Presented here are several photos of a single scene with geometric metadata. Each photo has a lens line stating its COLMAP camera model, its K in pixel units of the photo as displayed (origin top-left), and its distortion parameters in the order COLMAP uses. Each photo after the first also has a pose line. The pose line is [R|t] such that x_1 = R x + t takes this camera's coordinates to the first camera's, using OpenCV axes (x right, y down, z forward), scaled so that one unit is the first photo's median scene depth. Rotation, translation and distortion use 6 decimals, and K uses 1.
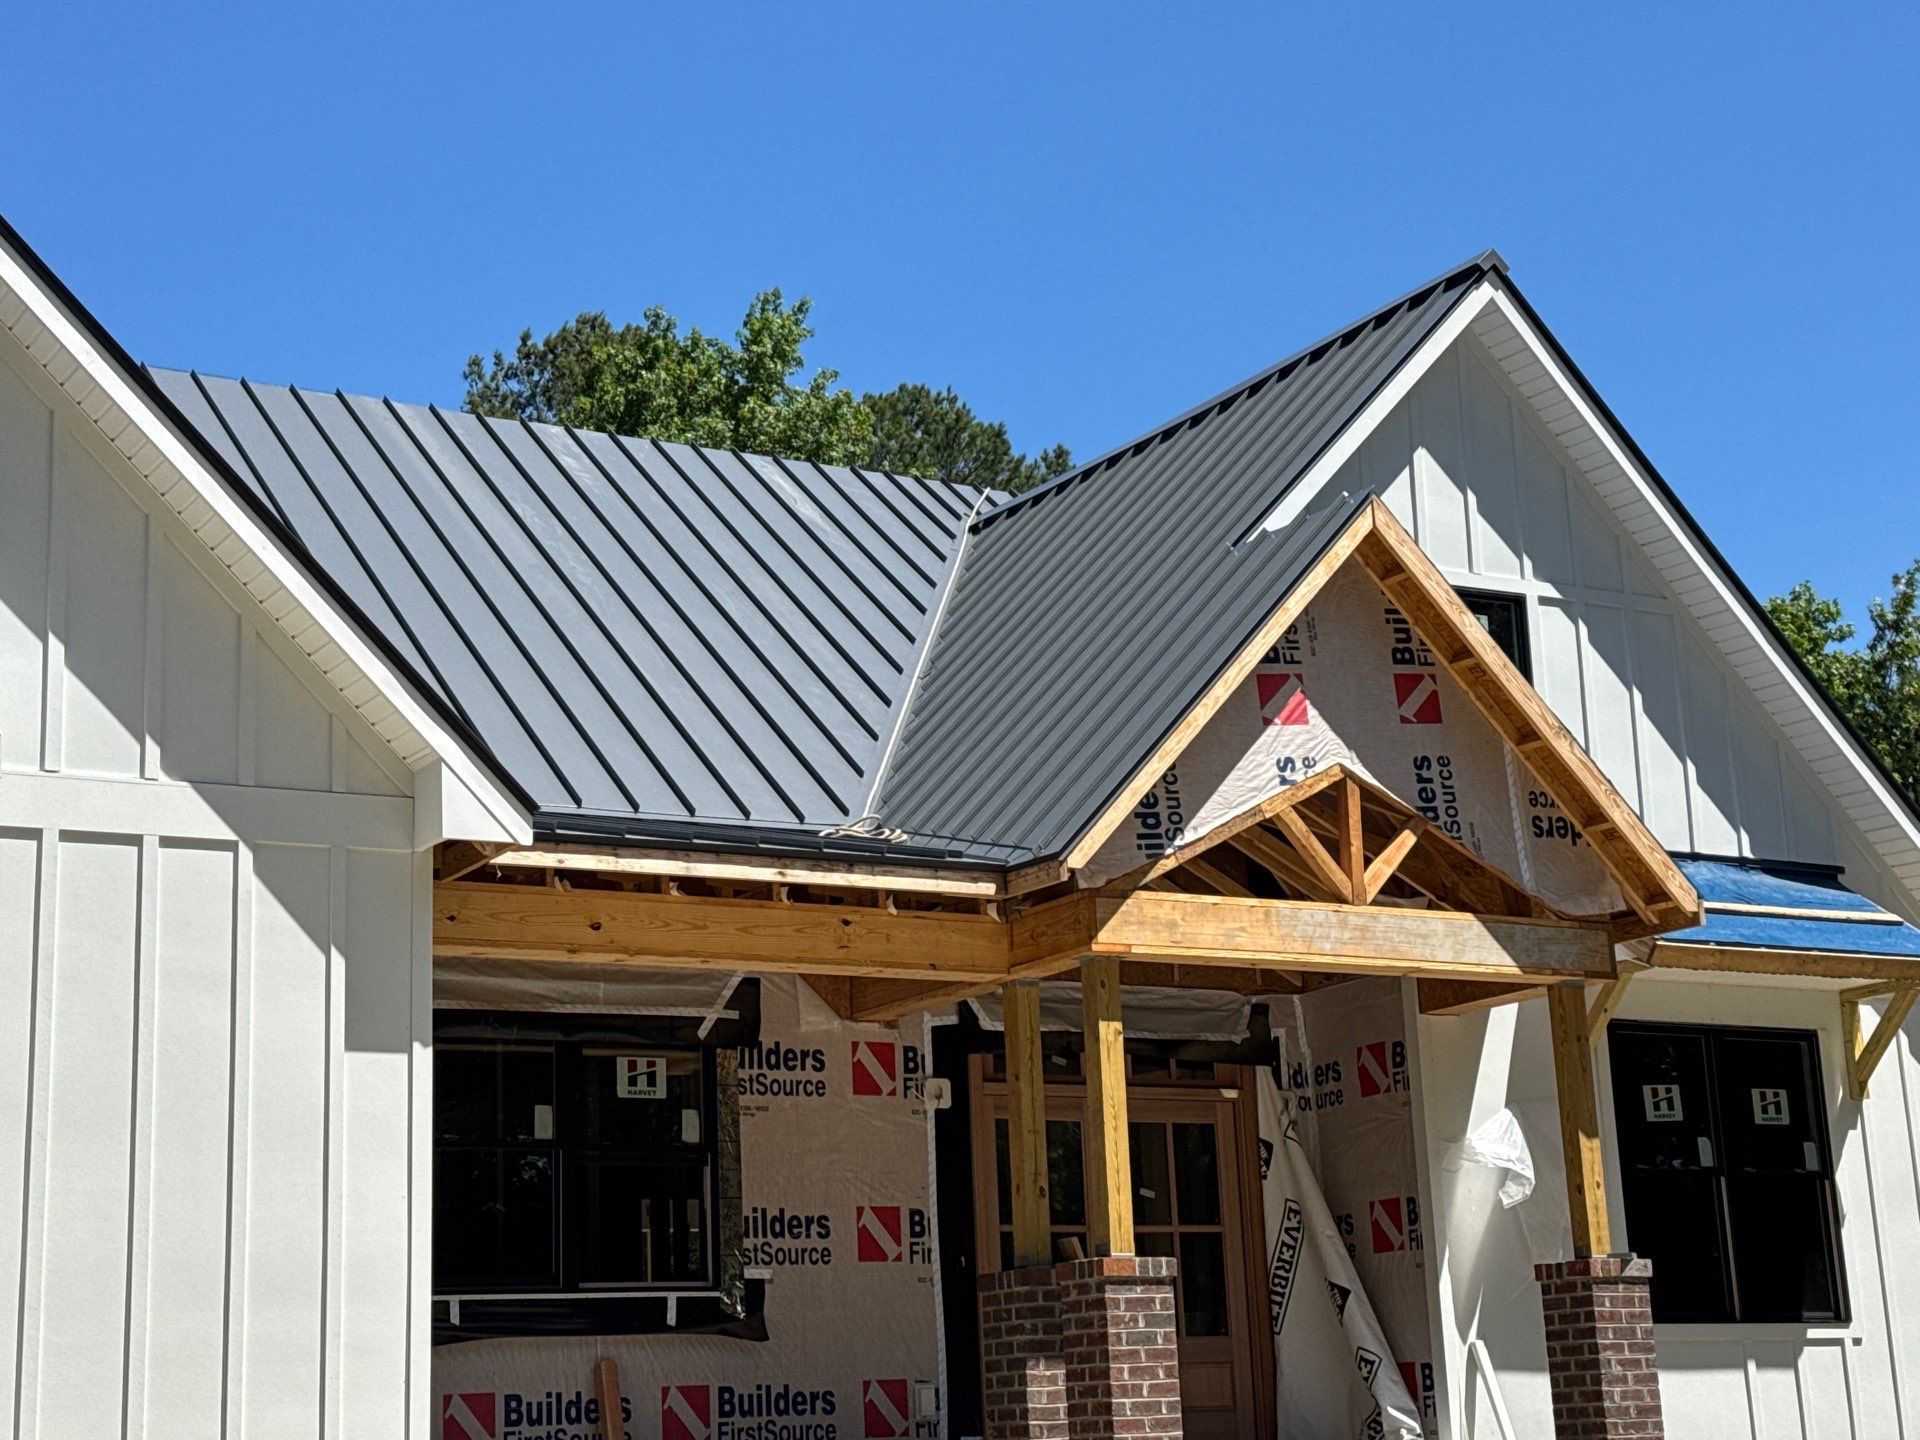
lens RADIAL K [[3166.5, 0, 964.1], [0, 3166.5, 679.3], [0, 0, 1]] dist [0.120318, -0.040992]
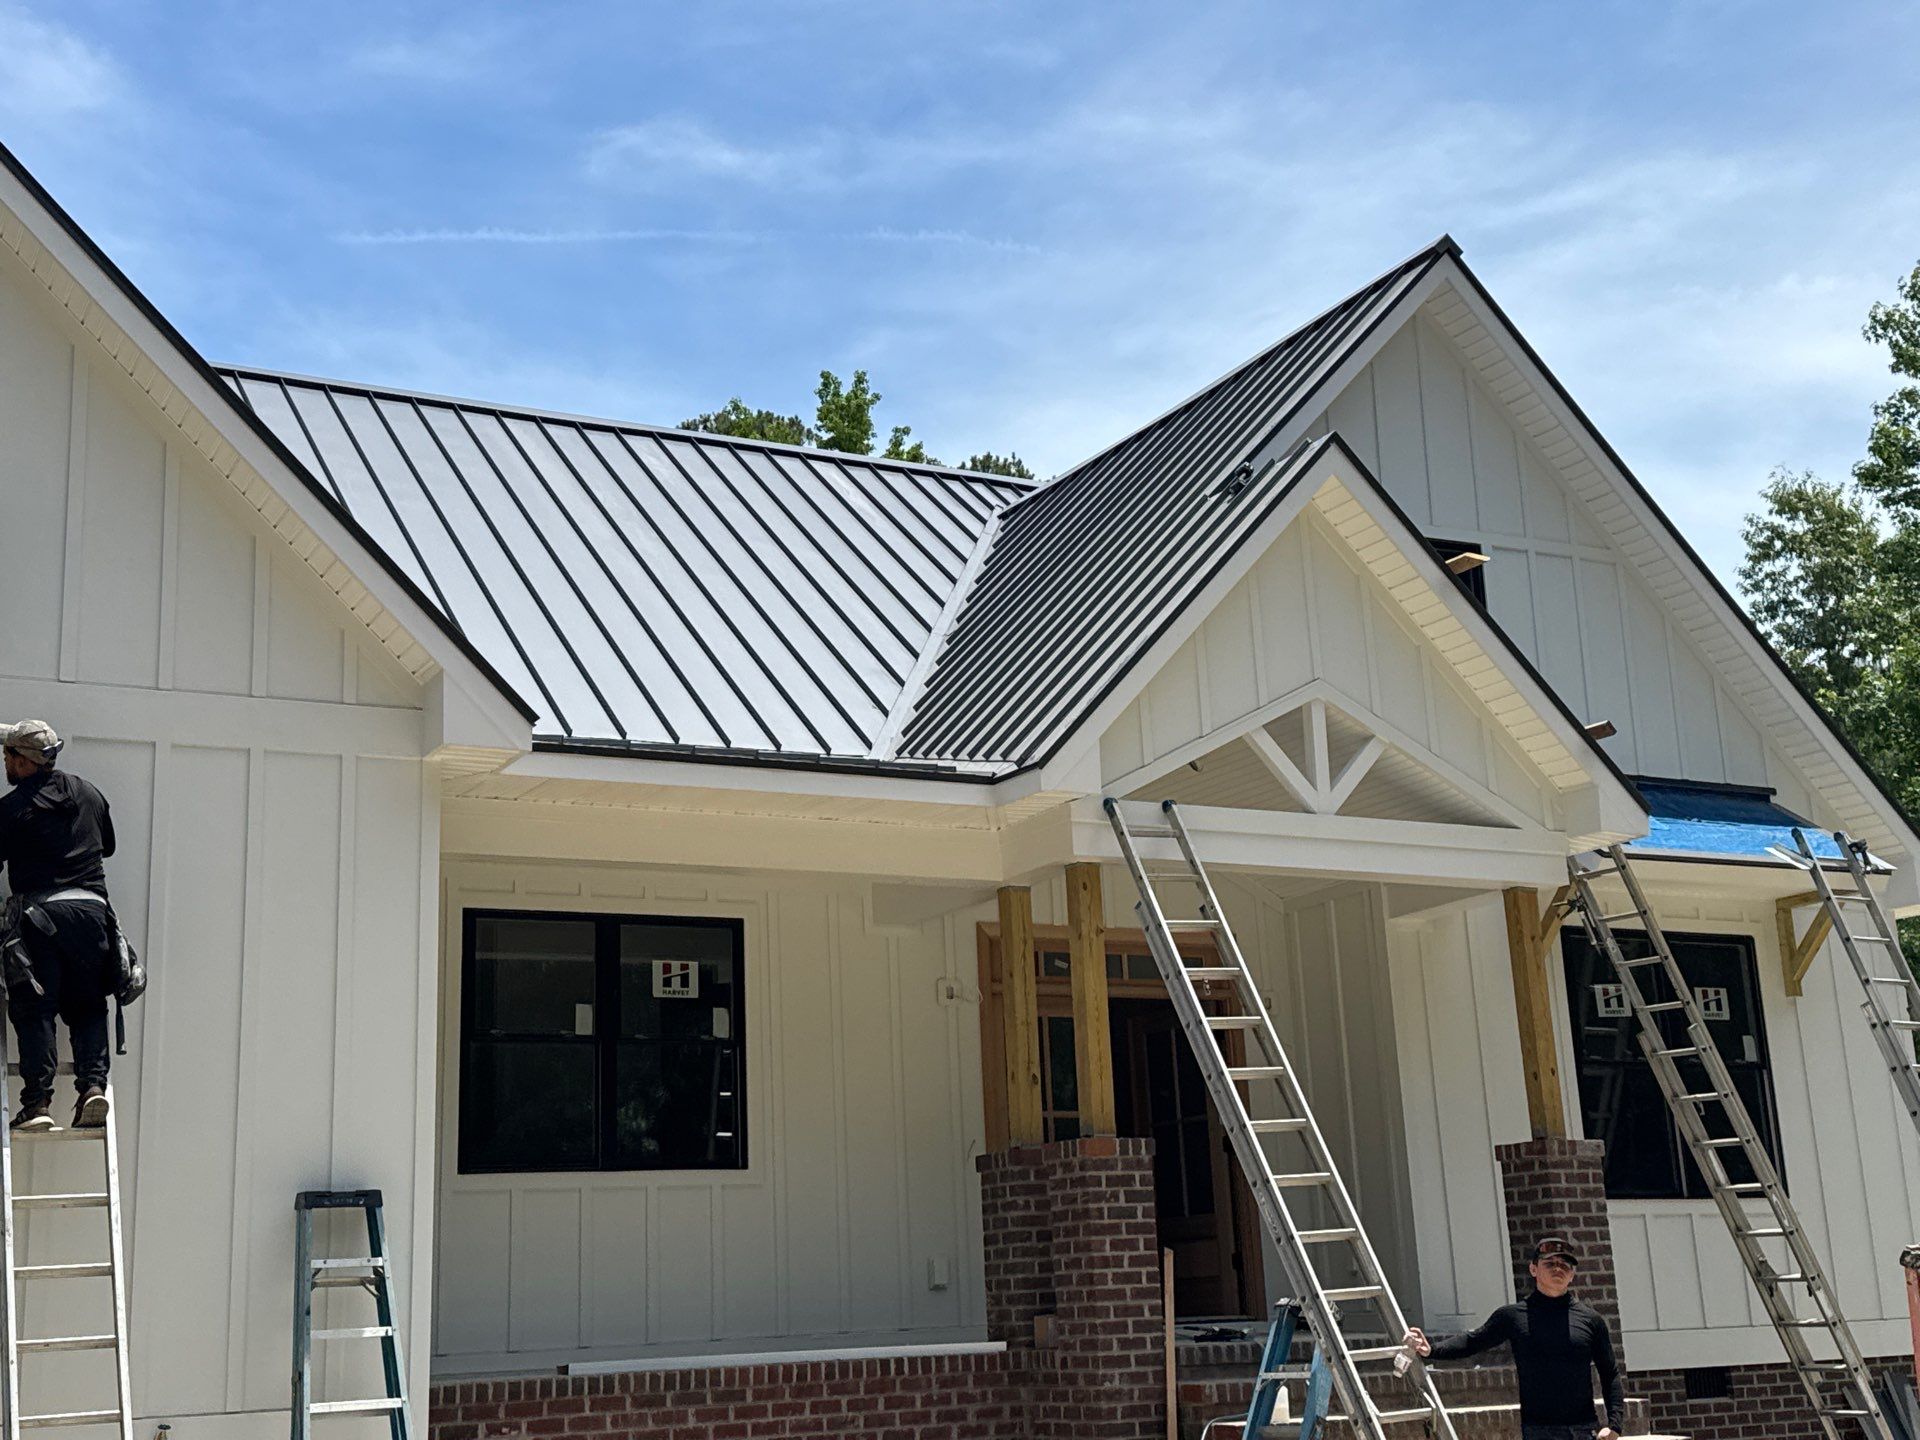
lens RADIAL K [[2453.7, 0, 949.7], [0, 2453.7, 689.1], [0, 0, 1]] dist [0.160460, -0.277455]
pose [[0.998839, -0.013783, -0.046165, 0.034975], [0.013448, 0.999881, -0.007556, 0.032394], [0.046263, 0.006926, 0.998905, 0.147873]]
